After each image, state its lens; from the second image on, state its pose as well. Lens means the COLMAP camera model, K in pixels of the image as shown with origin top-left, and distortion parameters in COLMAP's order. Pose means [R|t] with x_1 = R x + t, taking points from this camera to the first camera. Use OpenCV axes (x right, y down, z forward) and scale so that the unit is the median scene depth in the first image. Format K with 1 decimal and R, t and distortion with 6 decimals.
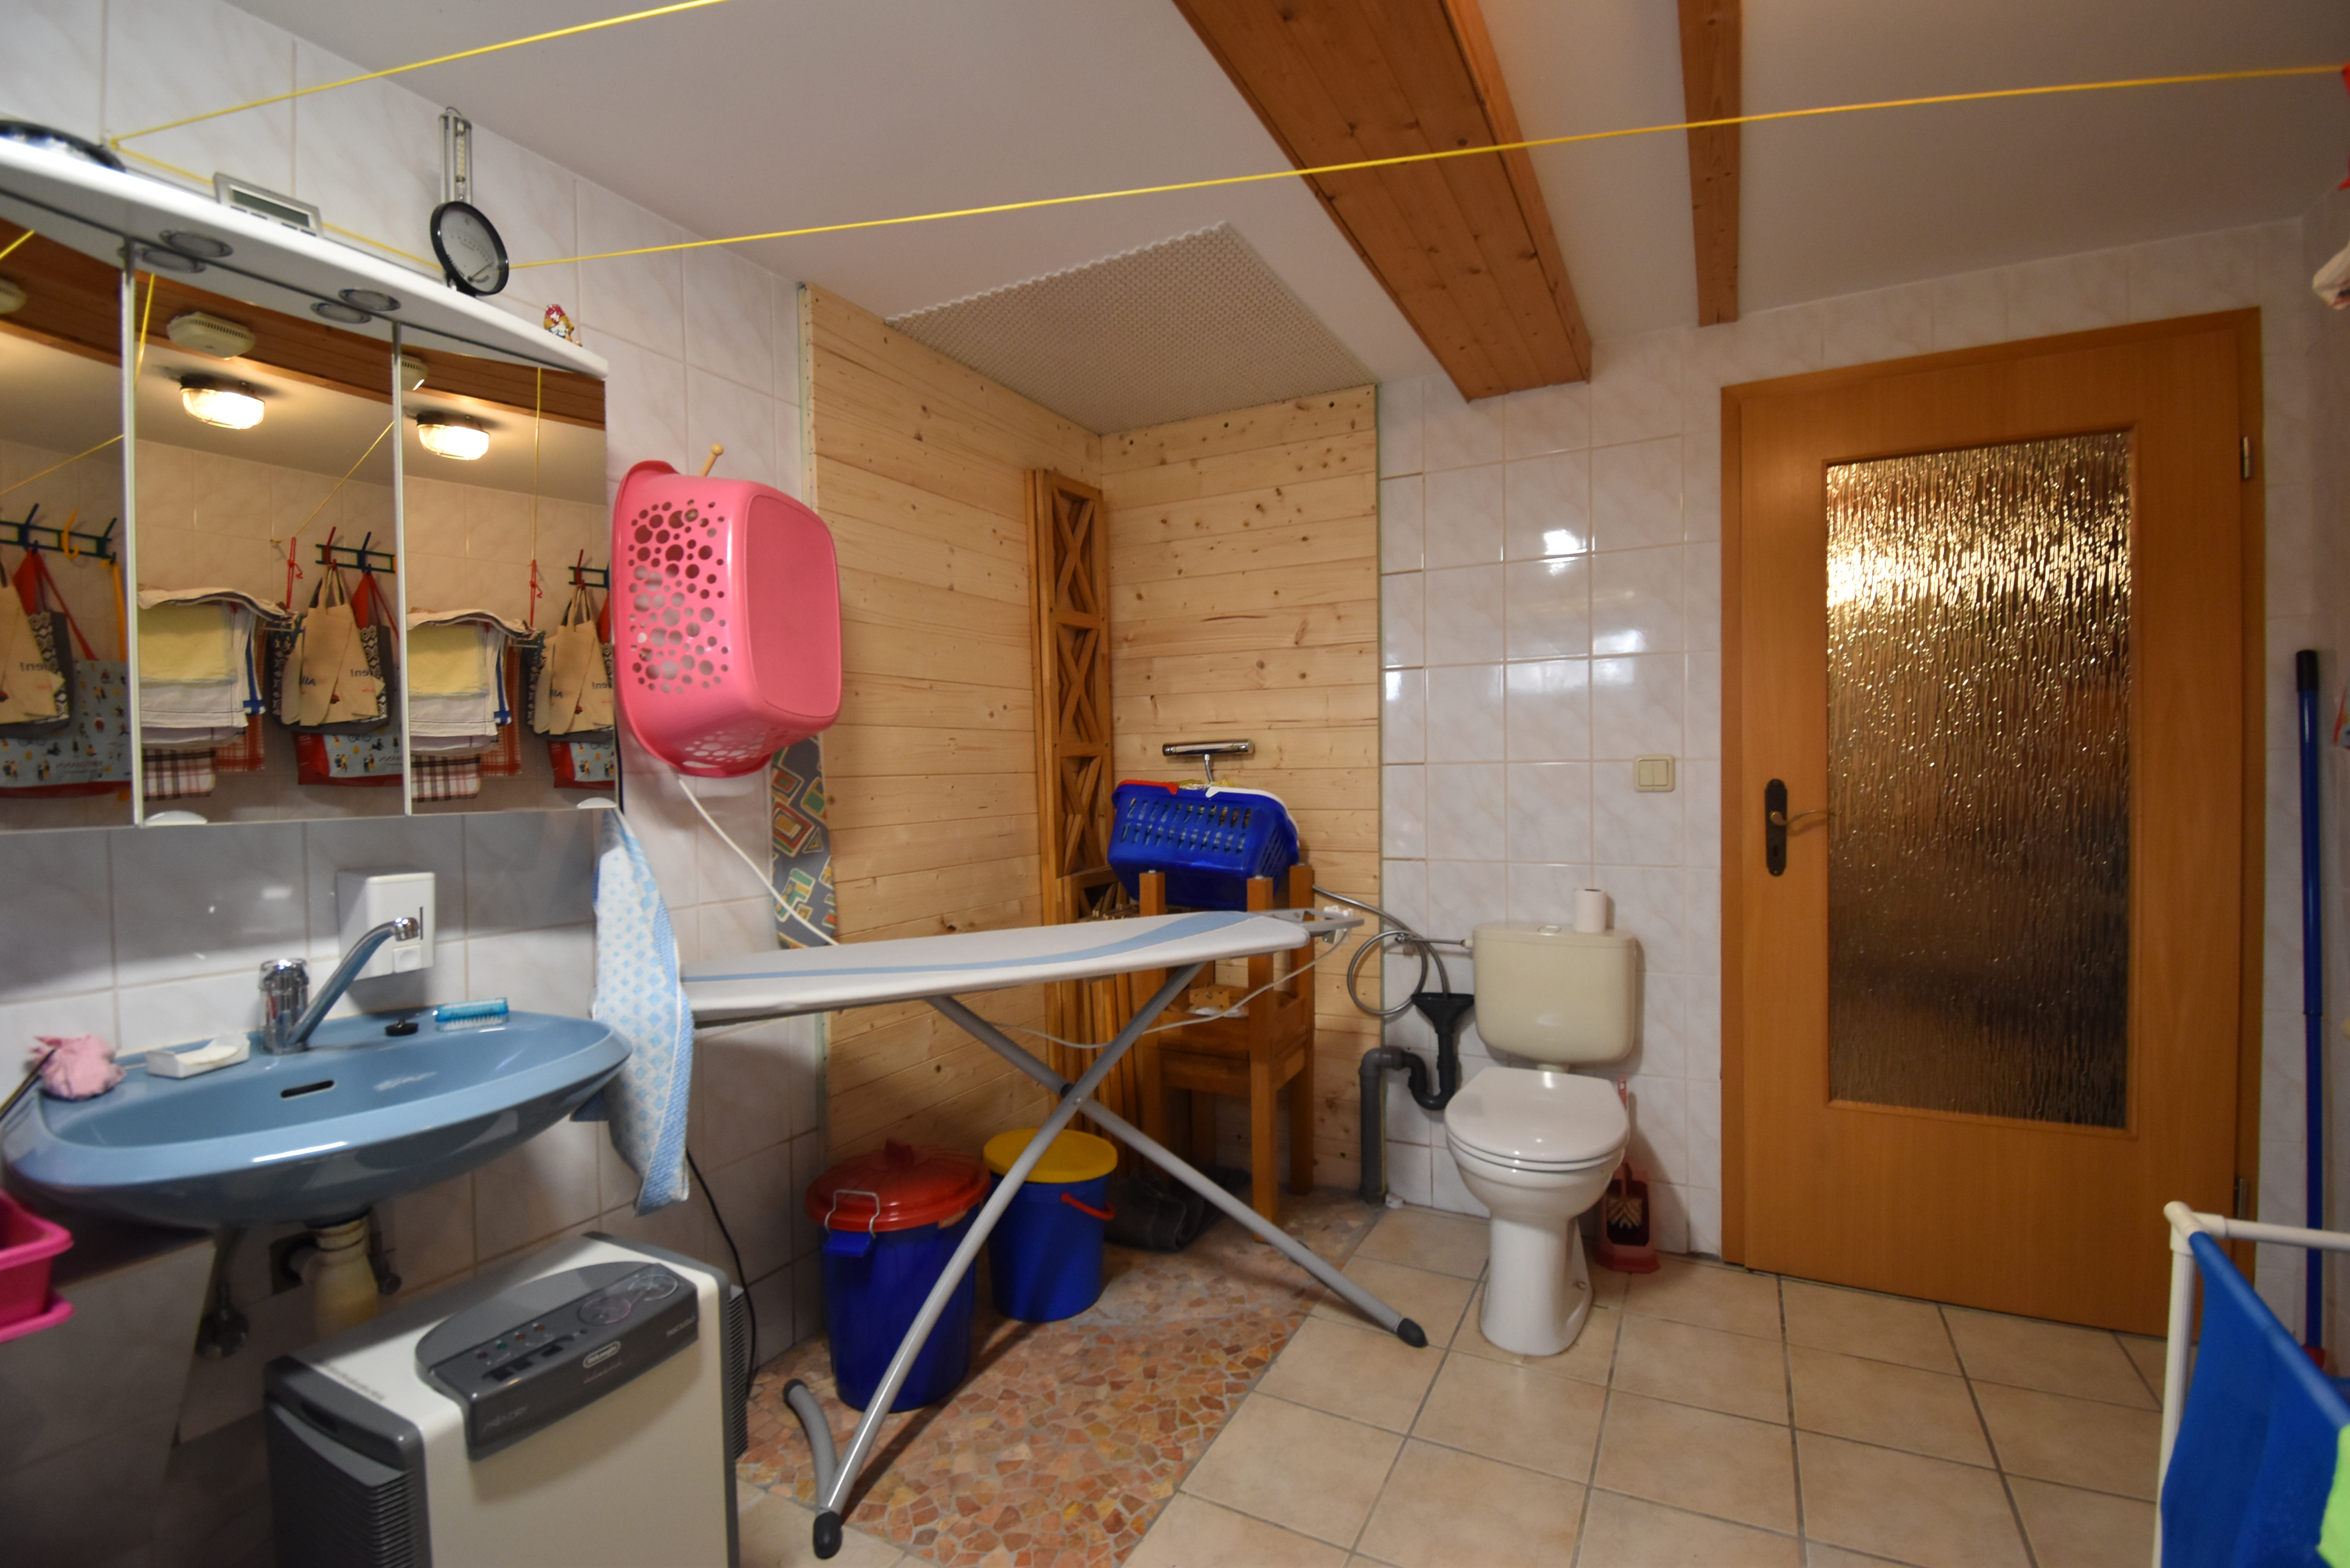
lens RADIAL K [[1040.4, 0, 1187.6], [0, 1040.4, 792.6], [0, 0, 1]] dist [0.023194, -0.026709]
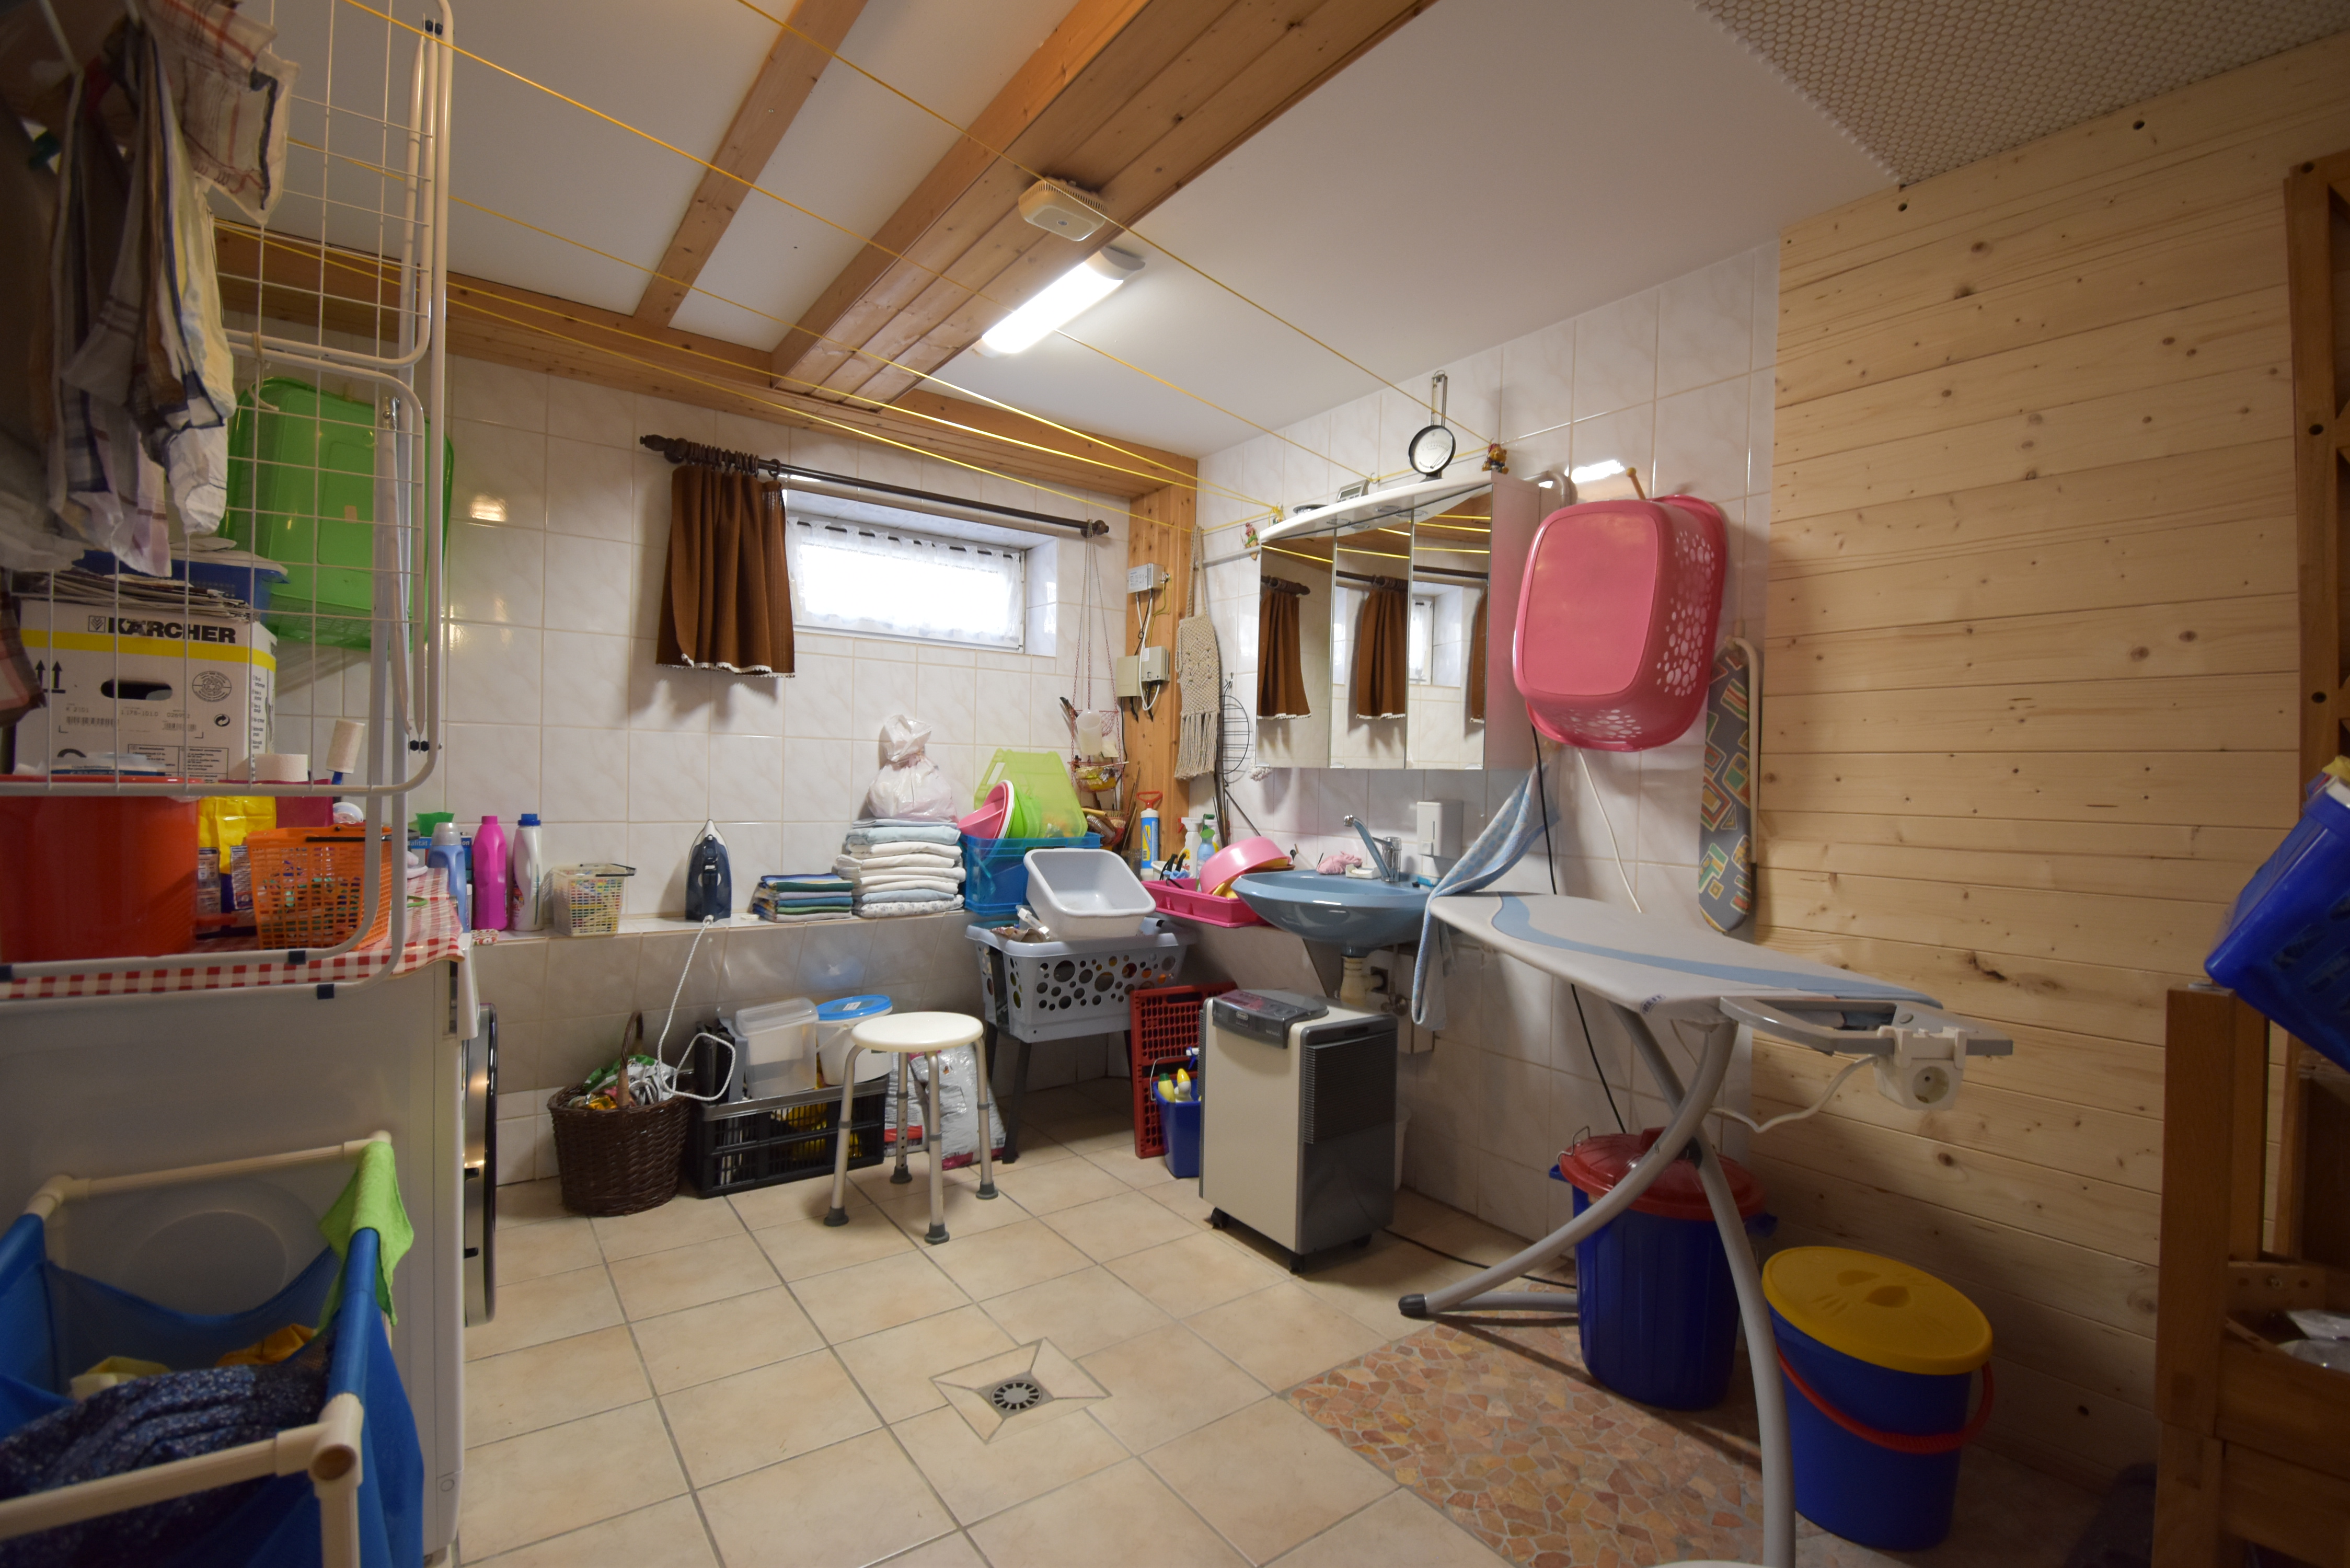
lens RADIAL K [[1040.4, 0, 1187.6], [0, 1040.4, 792.6], [0, 0, 1]] dist [0.023194, -0.026709]
pose [[-0.439184, 0.017637, -0.898224, 0.786431], [-0.039457, 0.998464, 0.038898, 0.004737], [0.897530, 0.052524, -0.437814, 1.029820]]
